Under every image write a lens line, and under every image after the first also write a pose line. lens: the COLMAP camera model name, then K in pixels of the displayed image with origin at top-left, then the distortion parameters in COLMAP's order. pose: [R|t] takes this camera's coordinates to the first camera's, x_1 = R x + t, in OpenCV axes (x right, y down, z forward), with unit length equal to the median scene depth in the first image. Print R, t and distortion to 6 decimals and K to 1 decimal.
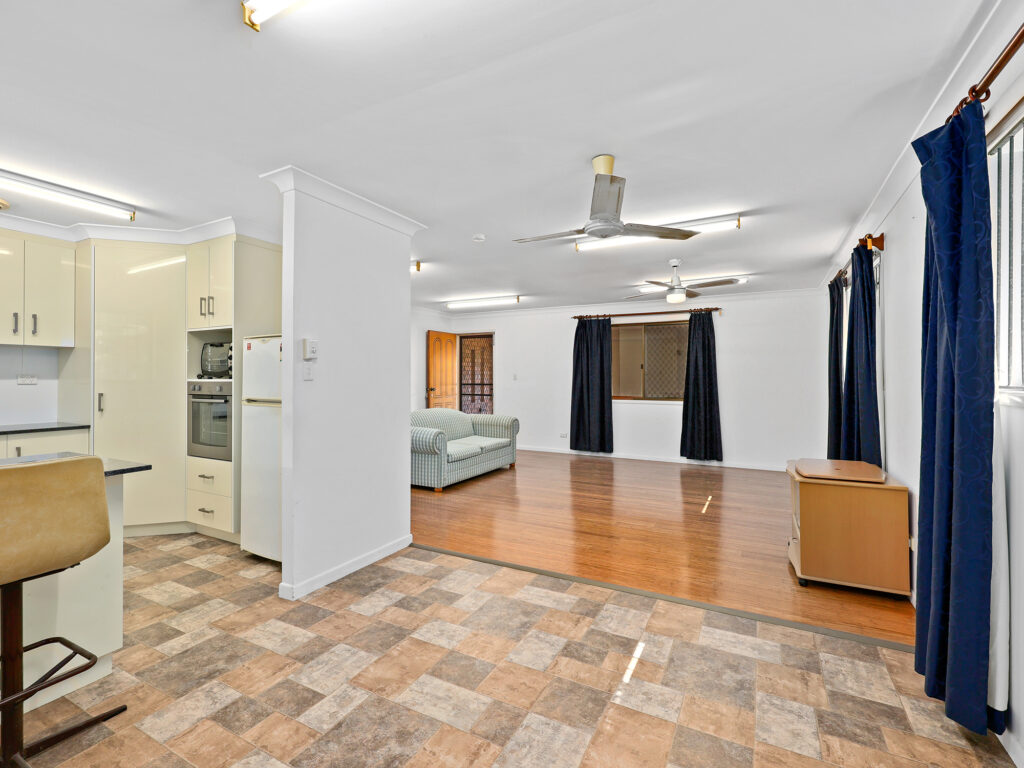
lens RADIAL K [[471.3, 0, 499.7], [0, 471.3, 374.5], [0, 0, 1]] dist [-0.009461, 0.000656]
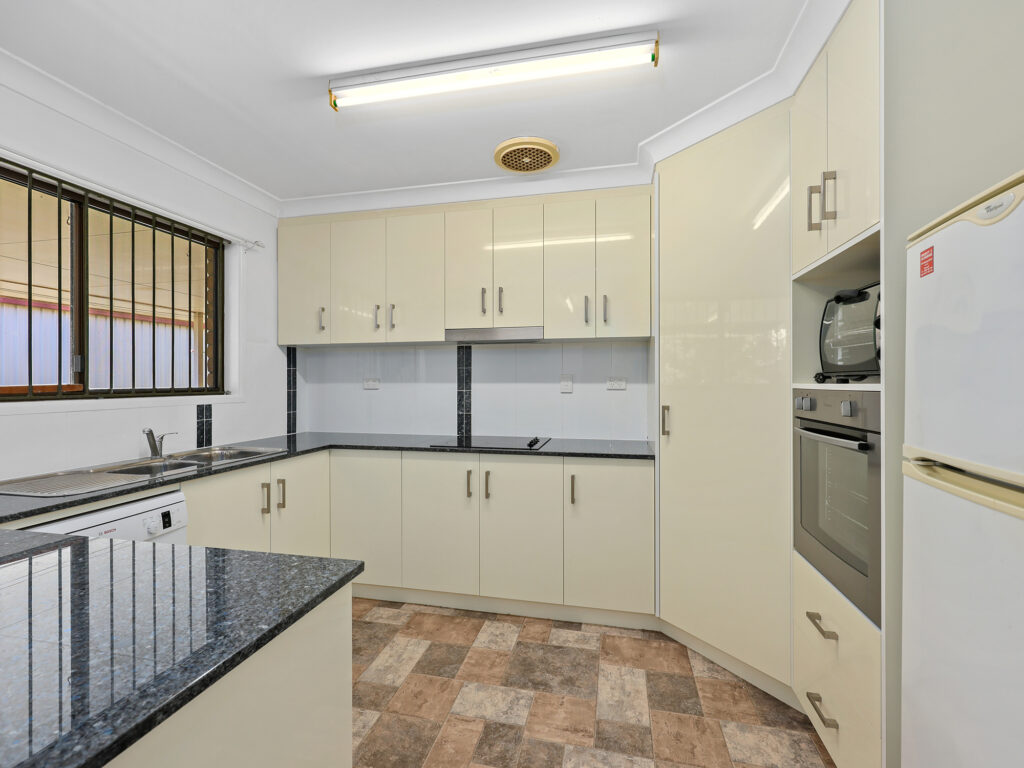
lens RADIAL K [[471.3, 0, 512.3], [0, 471.3, 381.5], [0, 0, 1]] dist [-0.009461, 0.000656]
pose [[0.279077, -0.001005, -0.960268, -0.323186], [0.004984, 0.999987, 0.000402, 0.006895], [0.960256, -0.004898, 0.279079, 0.656042]]
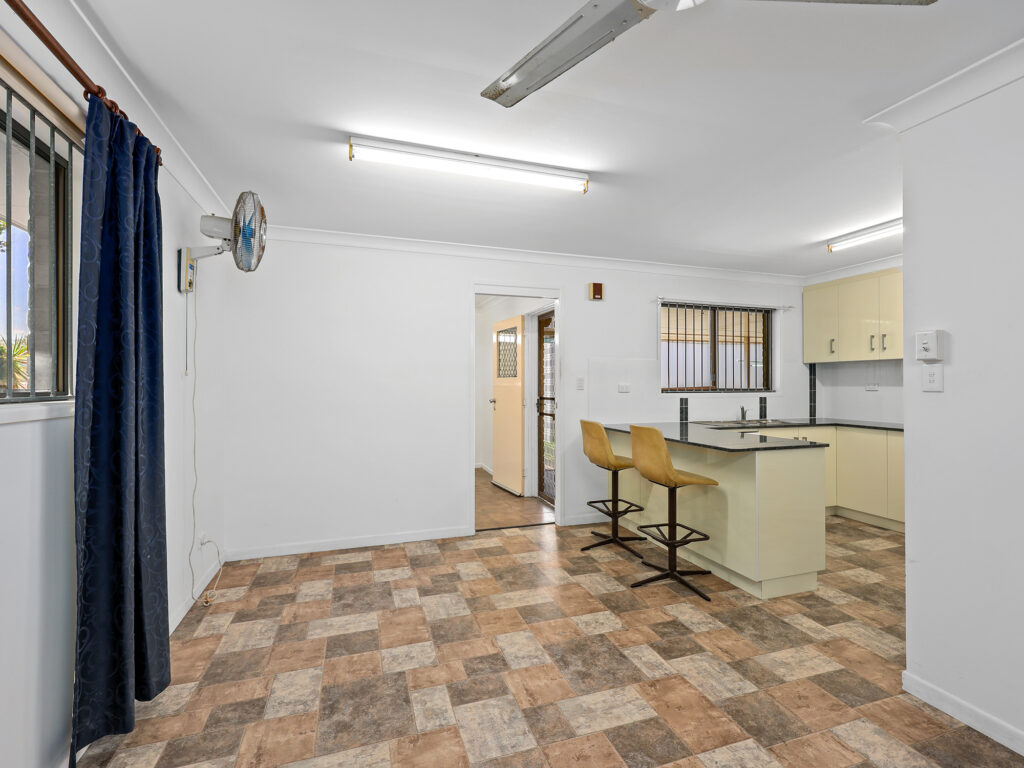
lens RADIAL K [[471.3, 0, 512.1], [0, 471.3, 379.1], [0, 0, 1]] dist [-0.009461, 0.000656]
pose [[-0.676482, -0.006964, -0.736426, 0.182851], [-0.000744, 0.999961, -0.008773, 0.002120], [0.736458, -0.005386, -0.676461, 0.757632]]
